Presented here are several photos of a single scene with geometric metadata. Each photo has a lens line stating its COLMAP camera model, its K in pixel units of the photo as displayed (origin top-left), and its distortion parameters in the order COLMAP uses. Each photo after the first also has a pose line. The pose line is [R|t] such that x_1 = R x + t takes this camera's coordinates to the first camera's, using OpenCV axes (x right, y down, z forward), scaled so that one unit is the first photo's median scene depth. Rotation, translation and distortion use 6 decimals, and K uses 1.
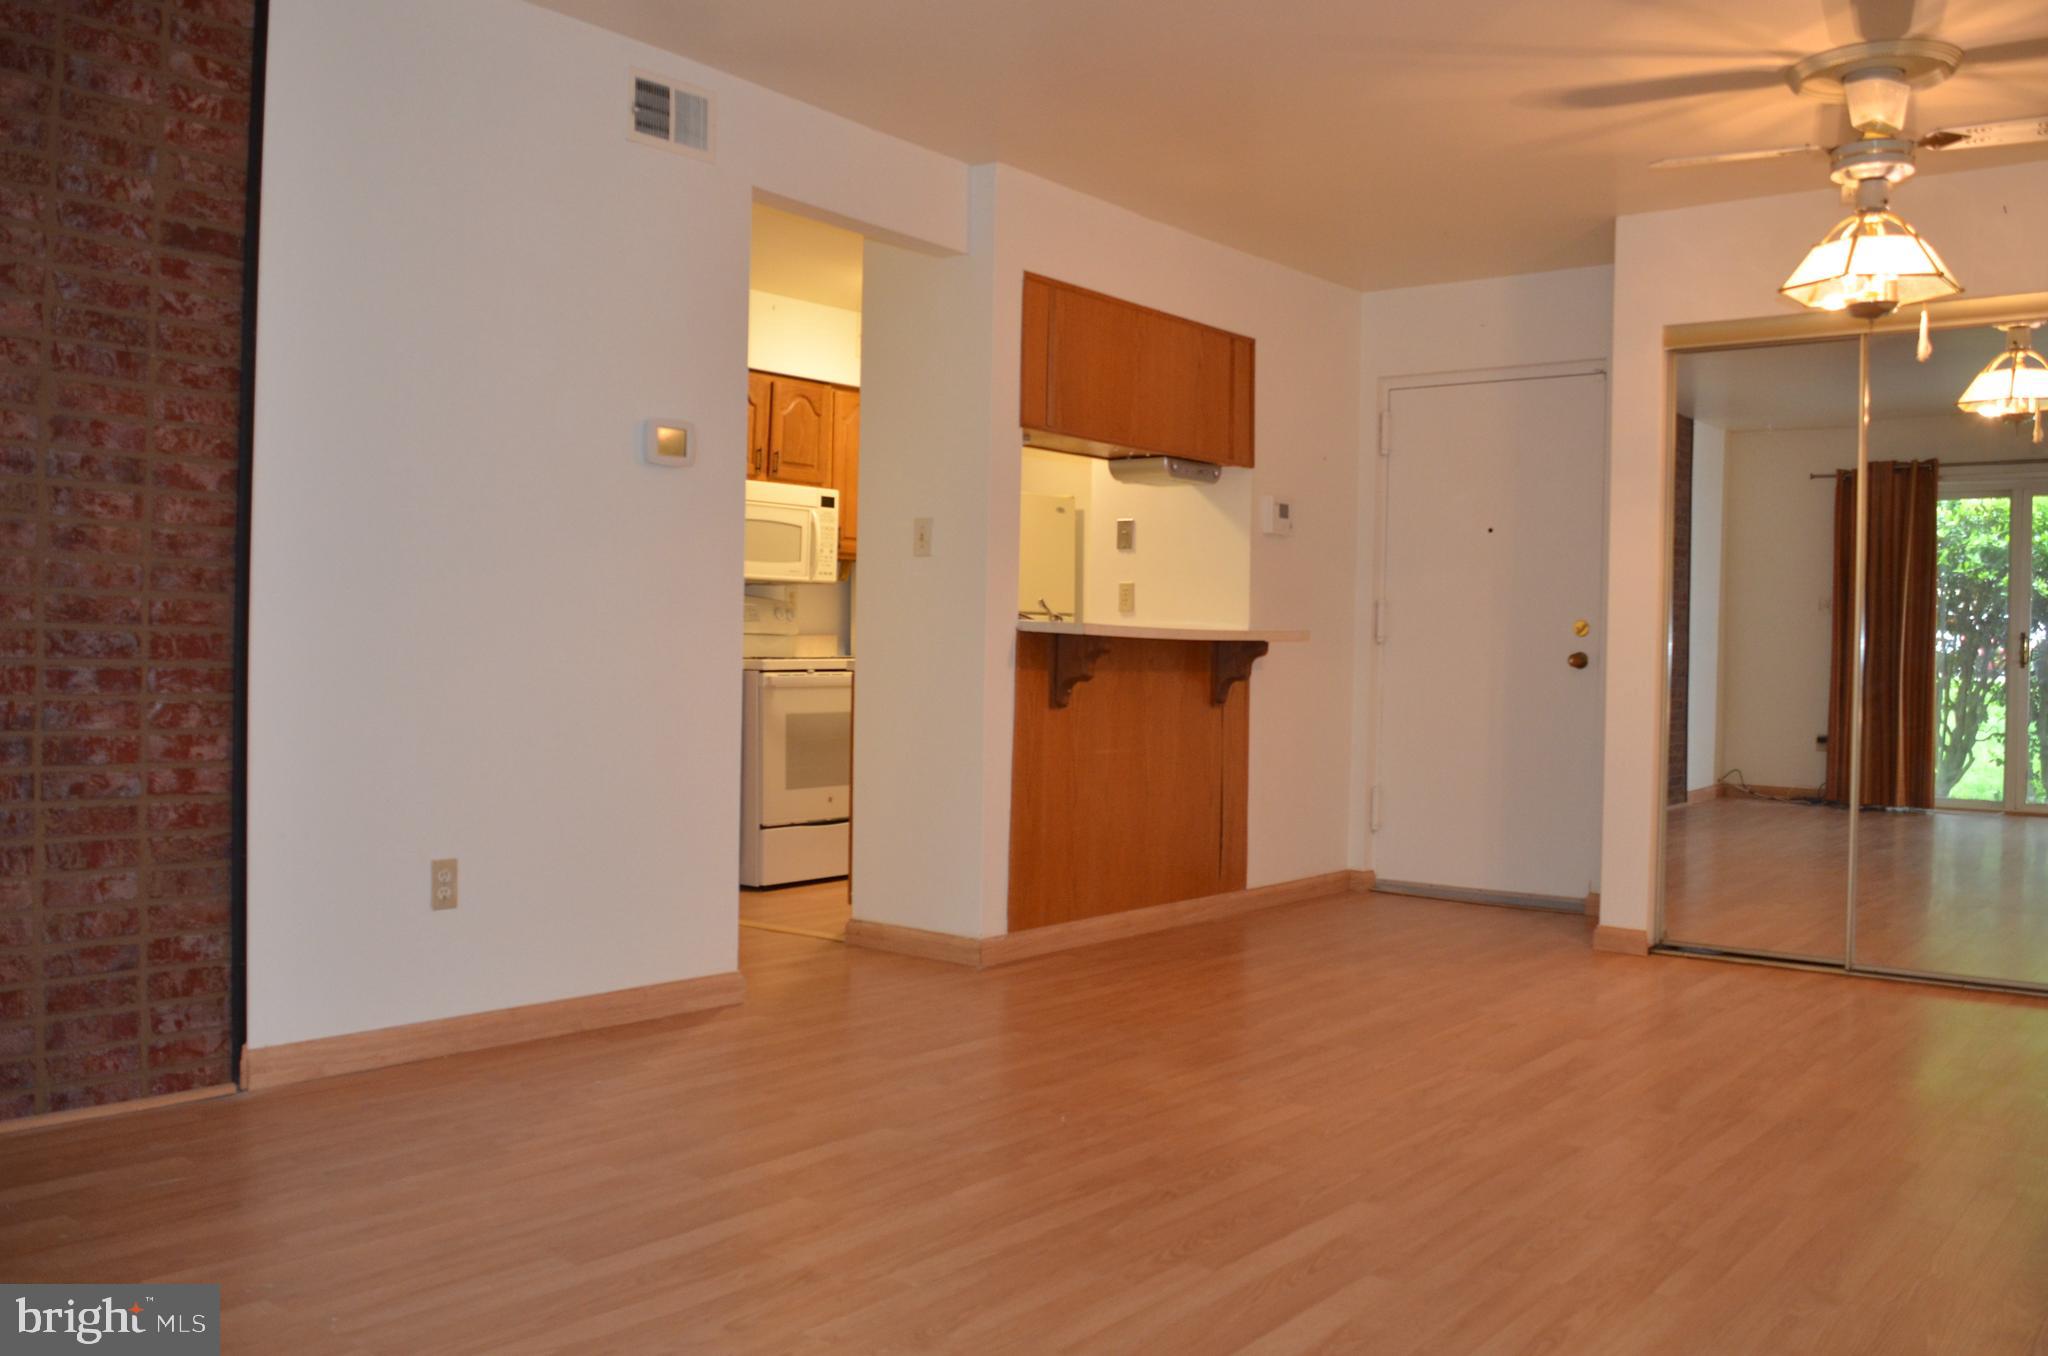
lens RADIAL K [[1703.1, 0, 1025.2], [0, 1703.1, 670.9], [0, 0, 1]] dist [-0.090071, 0.032883]
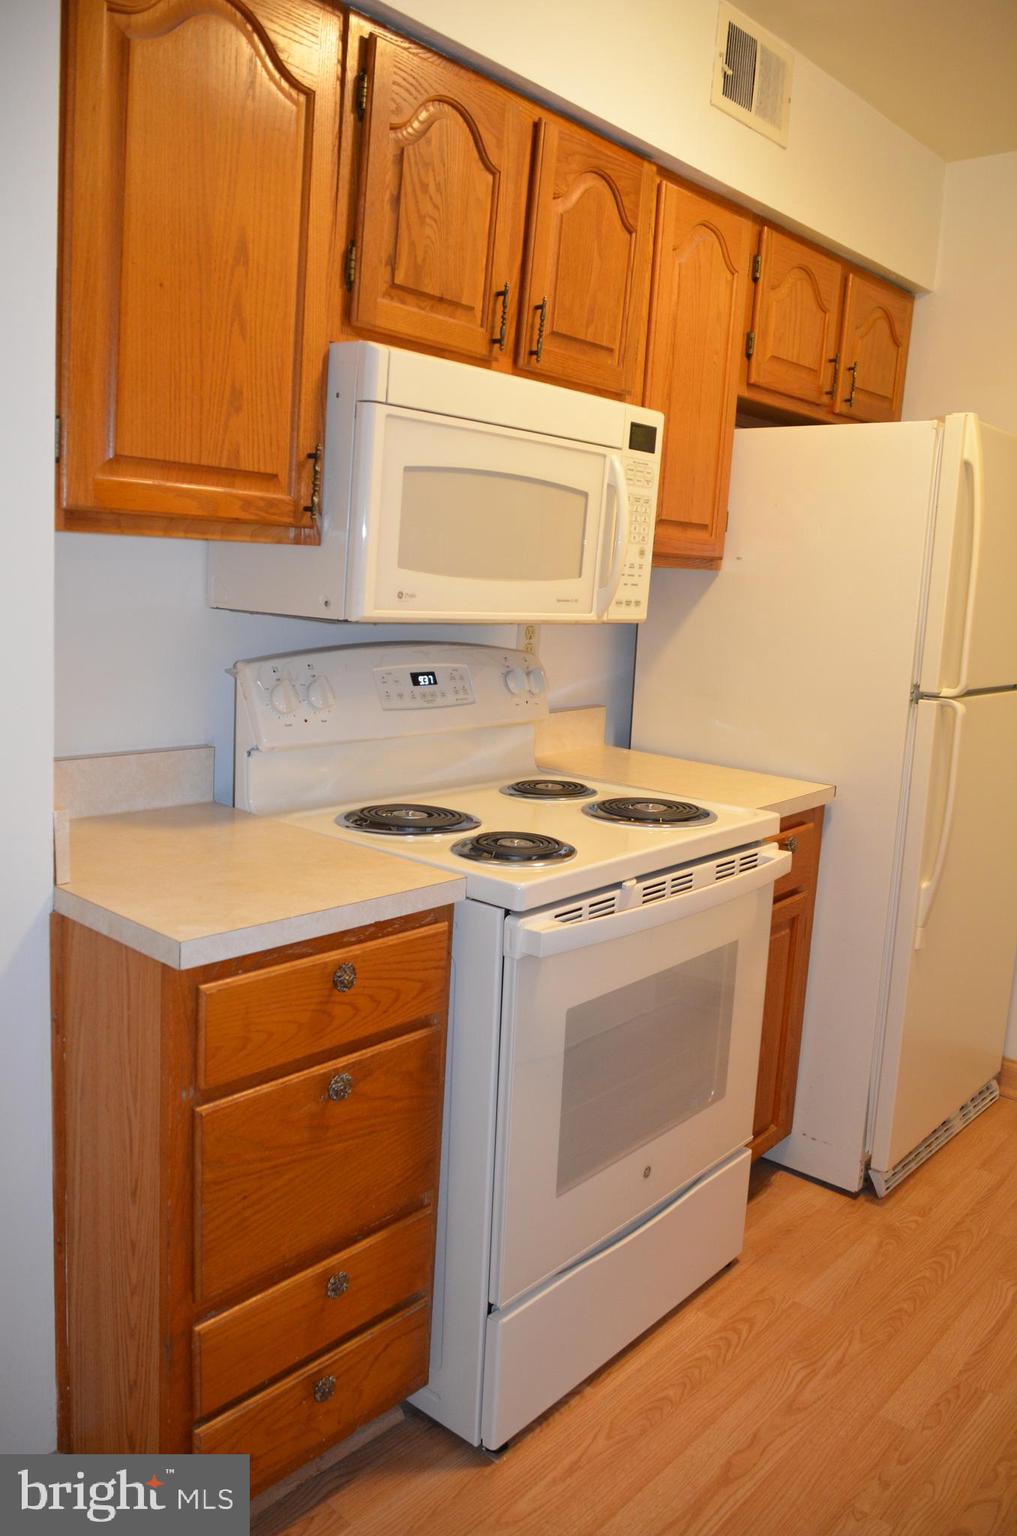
lens RADIAL K [[1163.6, 0, 541.4], [0, 1163.6, 753.3], [0, 0, 1]] dist [-0.036940, 0.006711]
pose [[0.998525, 0.051682, -0.016629, -0.157282], [-0.048680, 0.987900, 0.147253, -0.073630], [0.024039, -0.146226, 0.988959, 0.822551]]
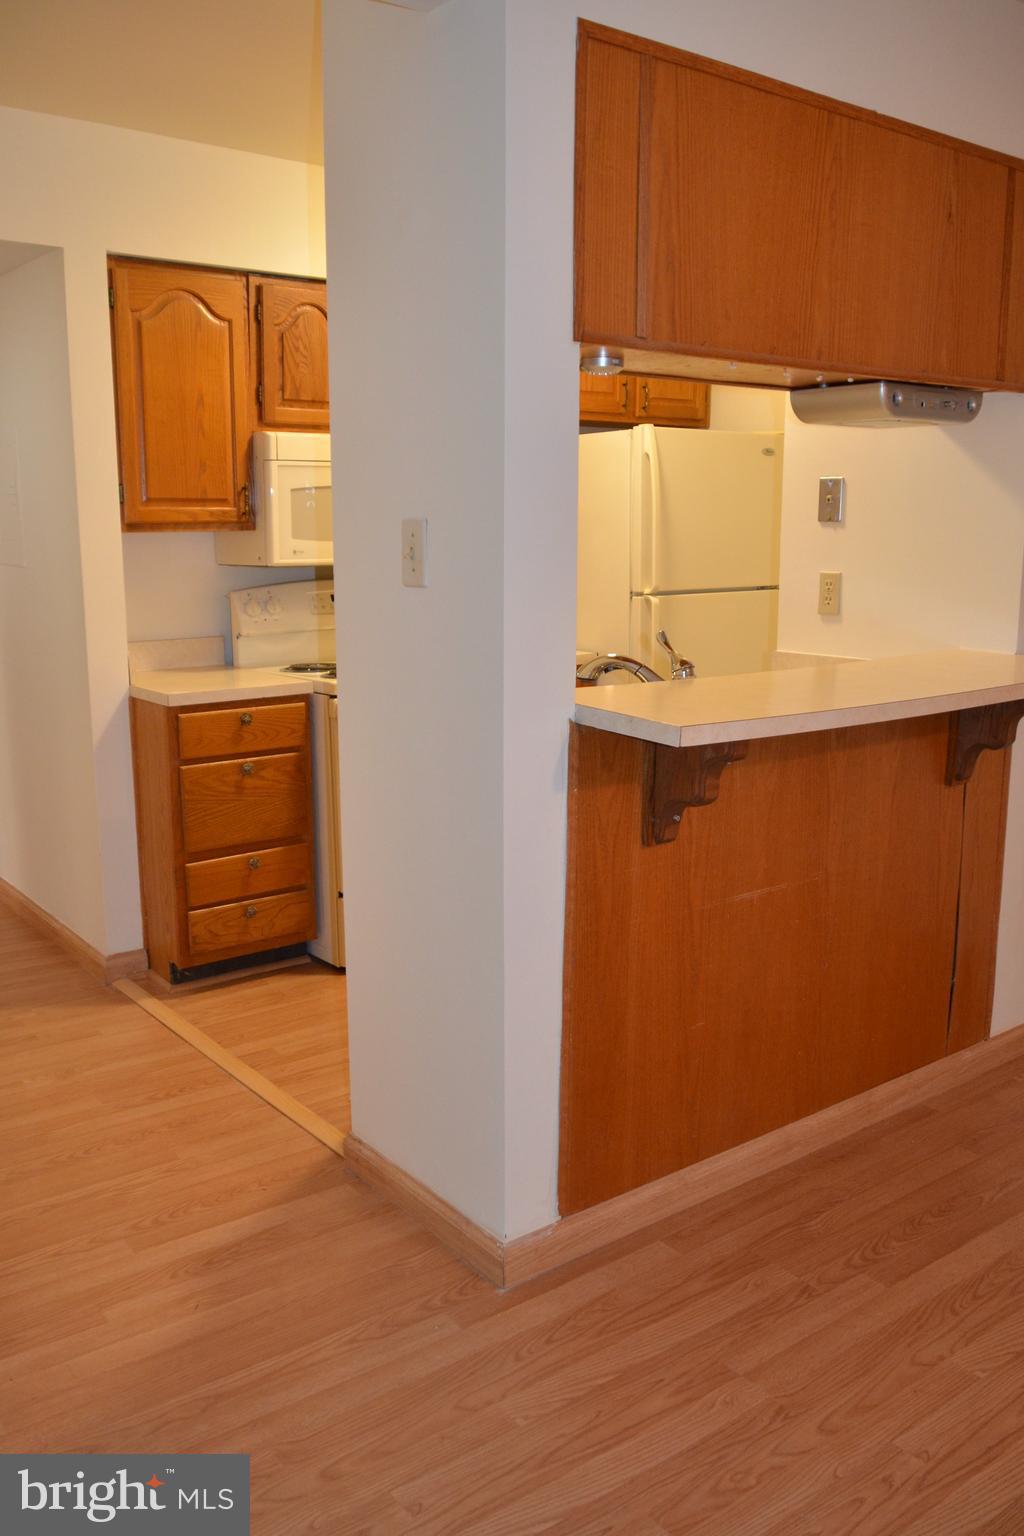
lens RADIAL K [[1256.5, 0, 510.3], [0, 1256.5, 778.0], [0, 0, 1]] dist [-0.031117, 0.006398]
pose [[0.969486, 0.029796, -0.243330, 0.065199], [0.015410, 0.983216, 0.181794, -0.069553], [0.244663, -0.179996, 0.952755, 0.513748]]
